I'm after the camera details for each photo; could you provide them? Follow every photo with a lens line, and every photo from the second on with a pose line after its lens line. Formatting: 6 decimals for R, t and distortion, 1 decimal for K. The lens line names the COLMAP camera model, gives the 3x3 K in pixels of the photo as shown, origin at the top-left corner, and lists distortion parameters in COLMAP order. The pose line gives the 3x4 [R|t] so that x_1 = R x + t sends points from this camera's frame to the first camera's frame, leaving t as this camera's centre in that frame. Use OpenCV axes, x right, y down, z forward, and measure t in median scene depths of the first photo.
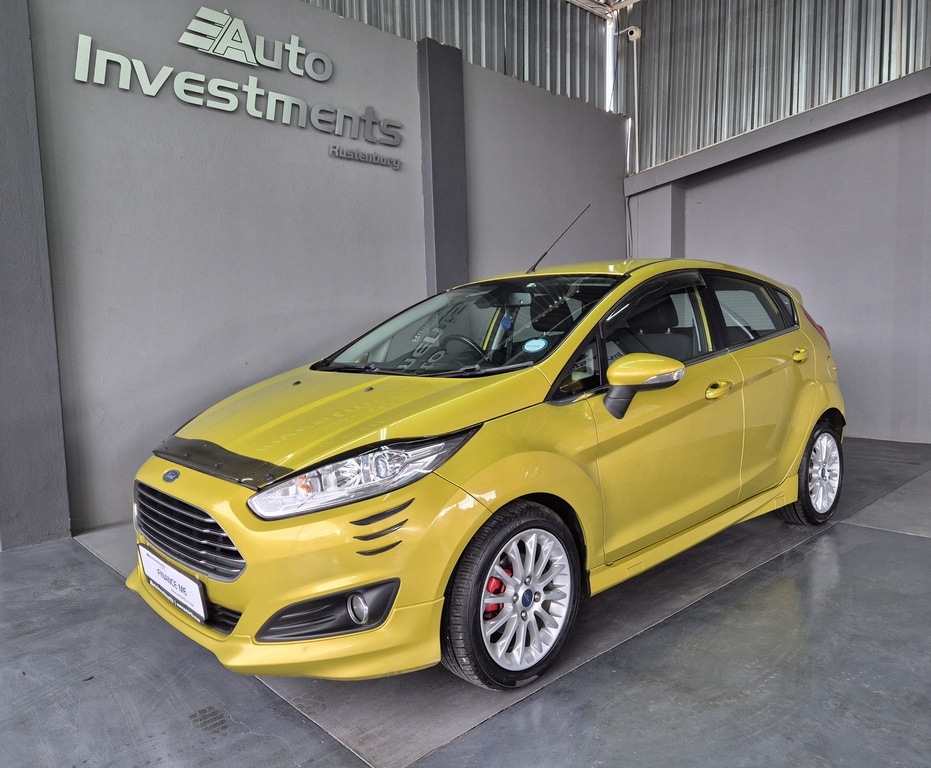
lens RADIAL K [[688.4, 0, 465.5], [0, 688.4, 378.0], [0, 0, 1]] dist [0.039431, -0.023484]
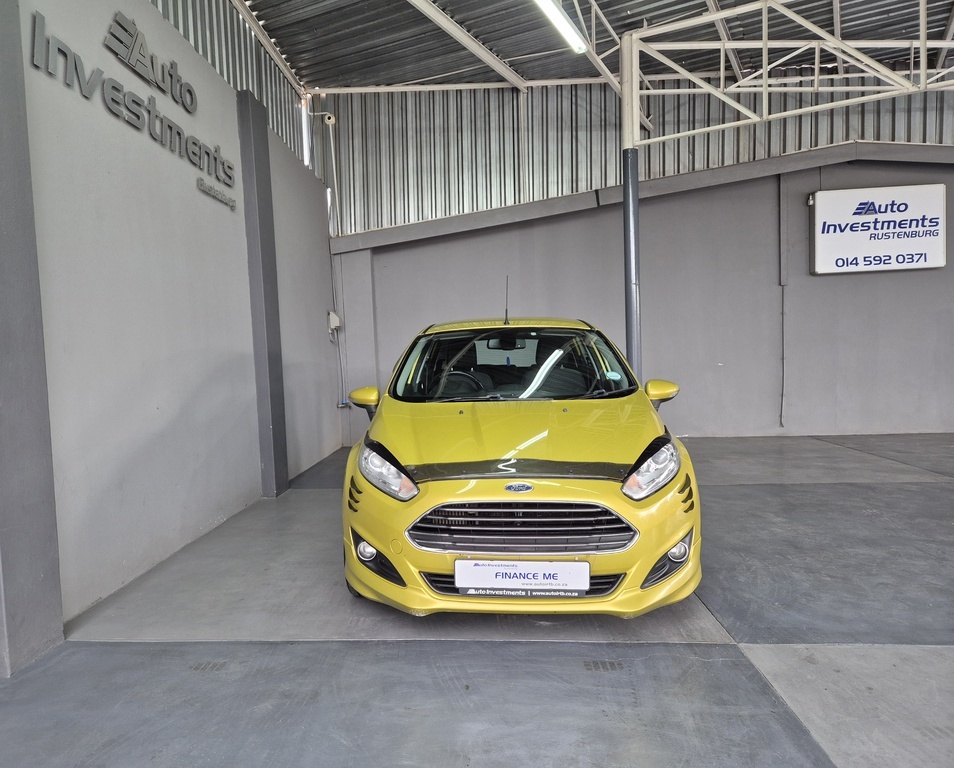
lens RADIAL K [[643.8, 0, 477.5], [0, 643.8, 381.0], [0, 0, 1]] dist [0.034432, 0.000291]
pose [[0.723740, -0.025594, 0.689598, -0.624947], [0.064039, 0.997491, -0.030189, -0.007360], [-0.687095, 0.066010, 0.723563, 0.115806]]
